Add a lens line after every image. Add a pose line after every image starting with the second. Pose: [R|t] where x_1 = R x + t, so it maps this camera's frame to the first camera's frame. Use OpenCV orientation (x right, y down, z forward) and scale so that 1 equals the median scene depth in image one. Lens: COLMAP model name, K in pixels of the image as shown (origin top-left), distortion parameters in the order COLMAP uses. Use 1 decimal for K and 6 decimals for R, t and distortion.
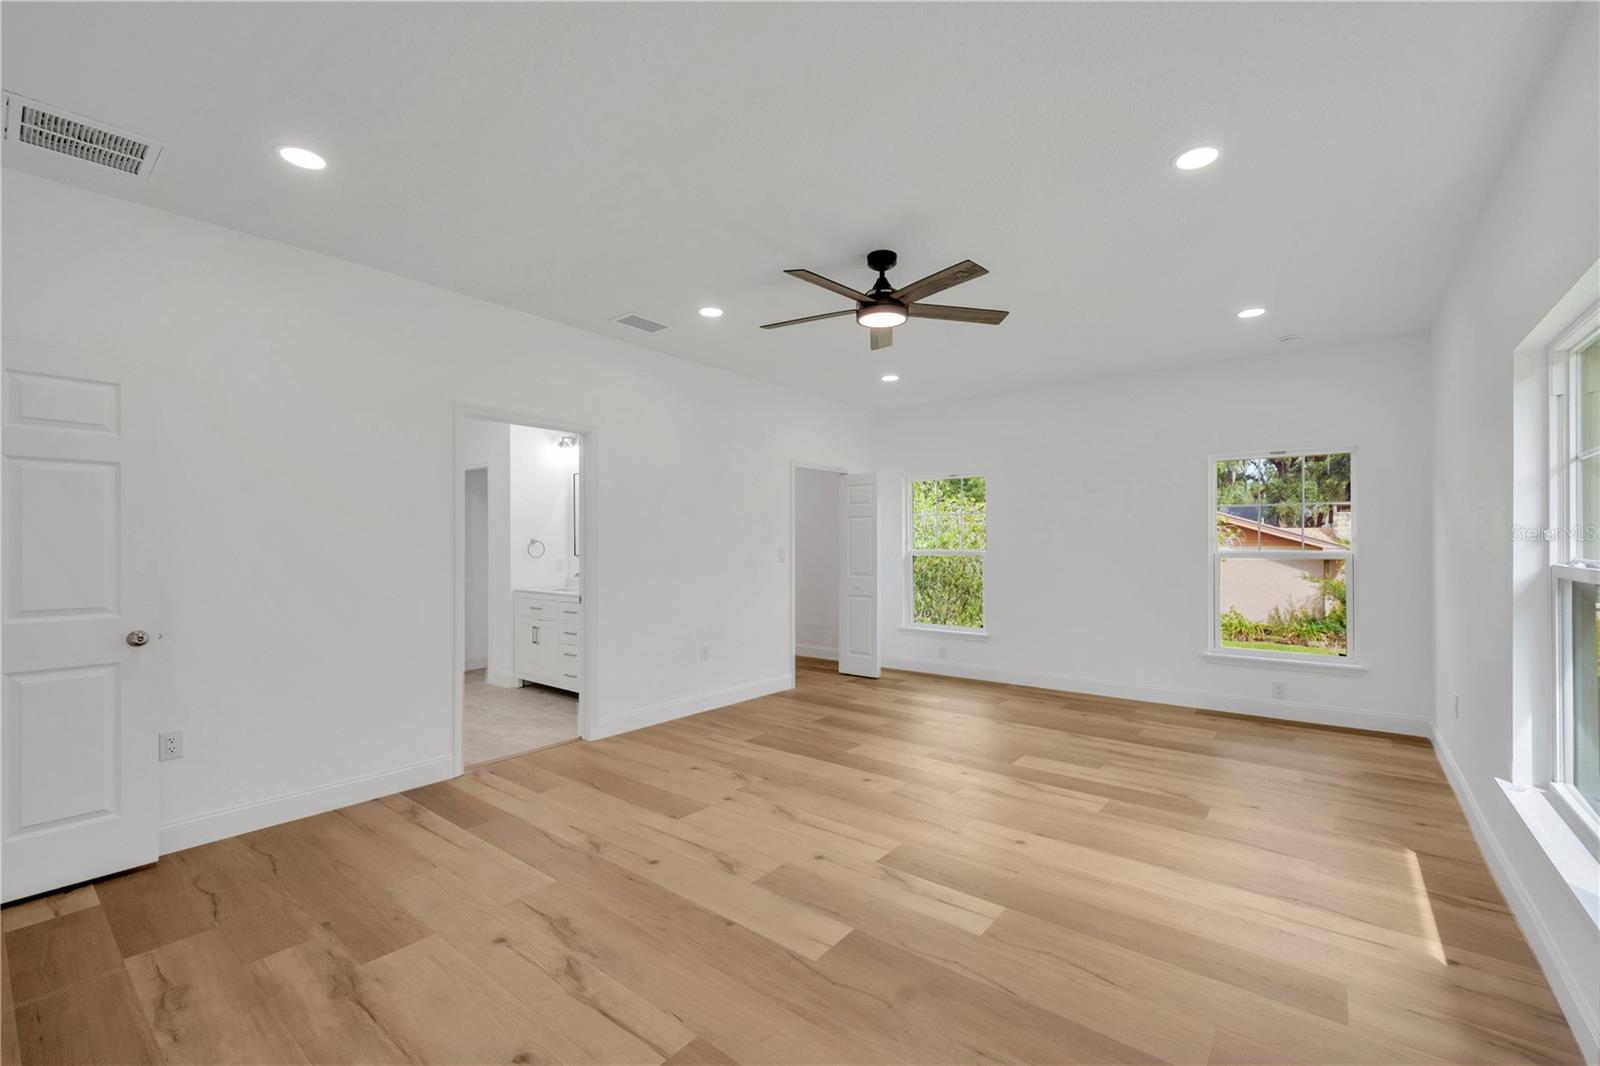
lens RADIAL K [[658.1, 0, 800.0], [0, 658.1, 533.0], [0, 0, 1]] dist [0.001507, 0.000150]
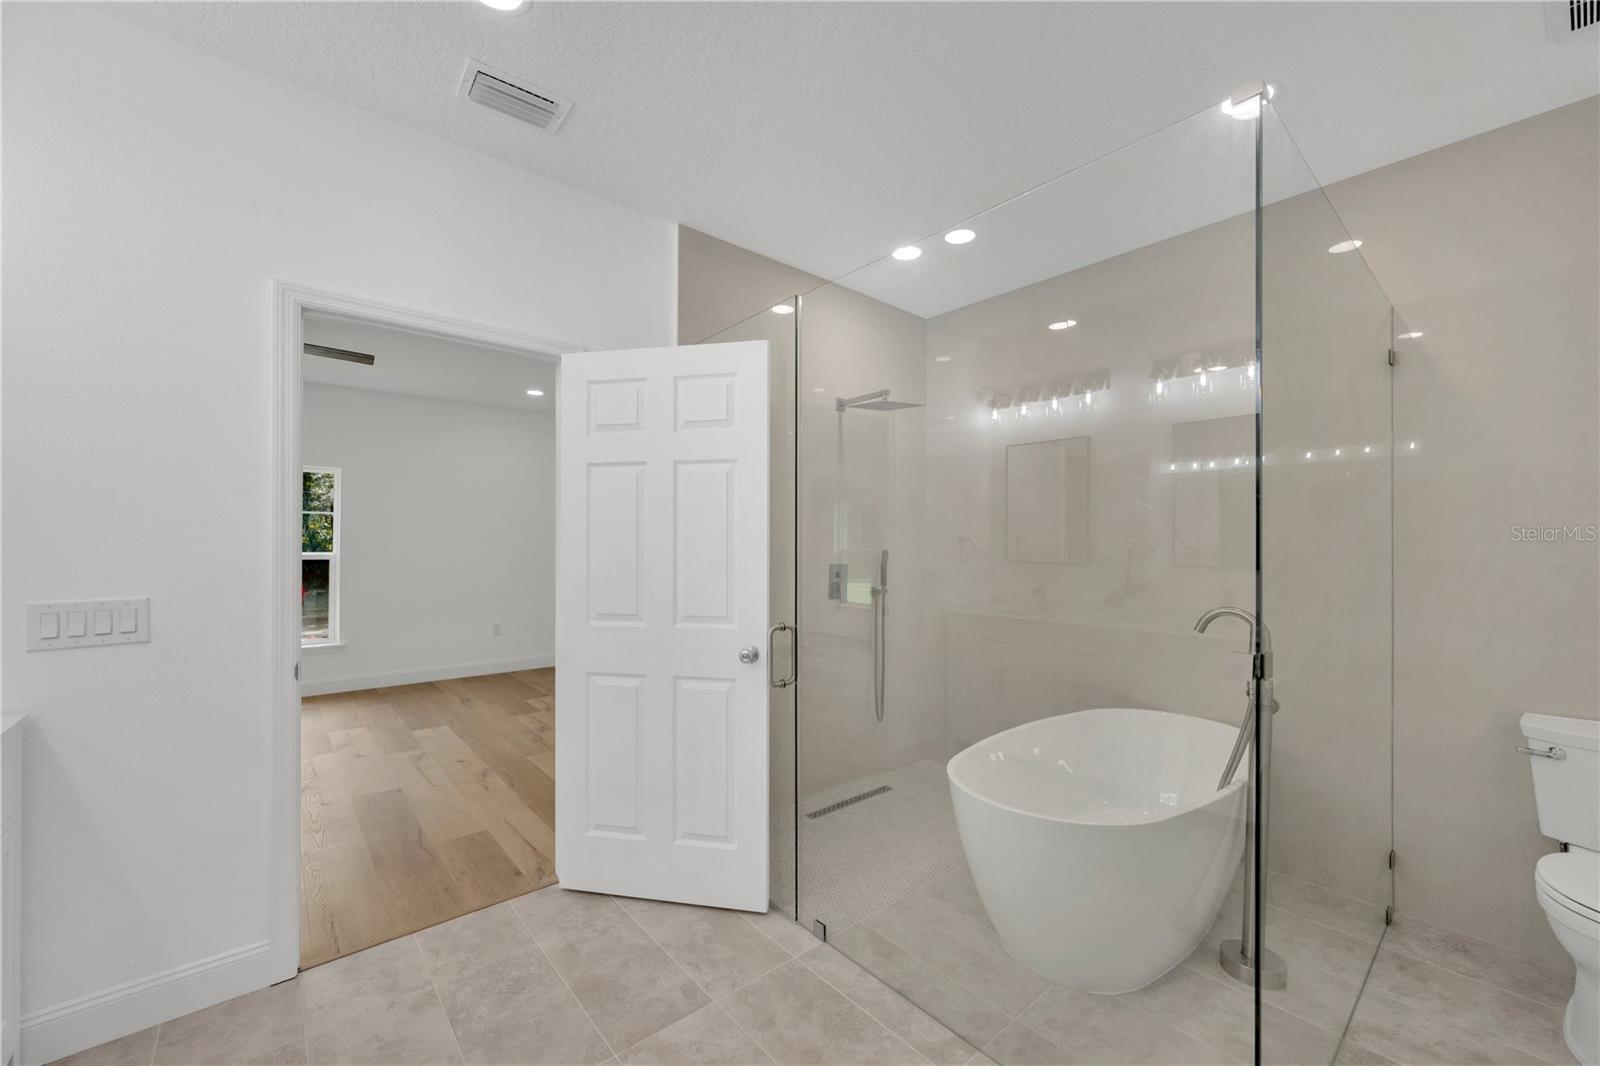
lens RADIAL K [[616.3, 0, 800.0], [0, 616.3, 533.0], [0, 0, 1]] dist [0.001253, 0.000252]
pose [[-0.982599, 0.004014, 0.185696, -0.954480], [-0.004001, 0.999077, -0.042769, 0.027845], [-0.185697, -0.042768, -0.981676, 1.728539]]
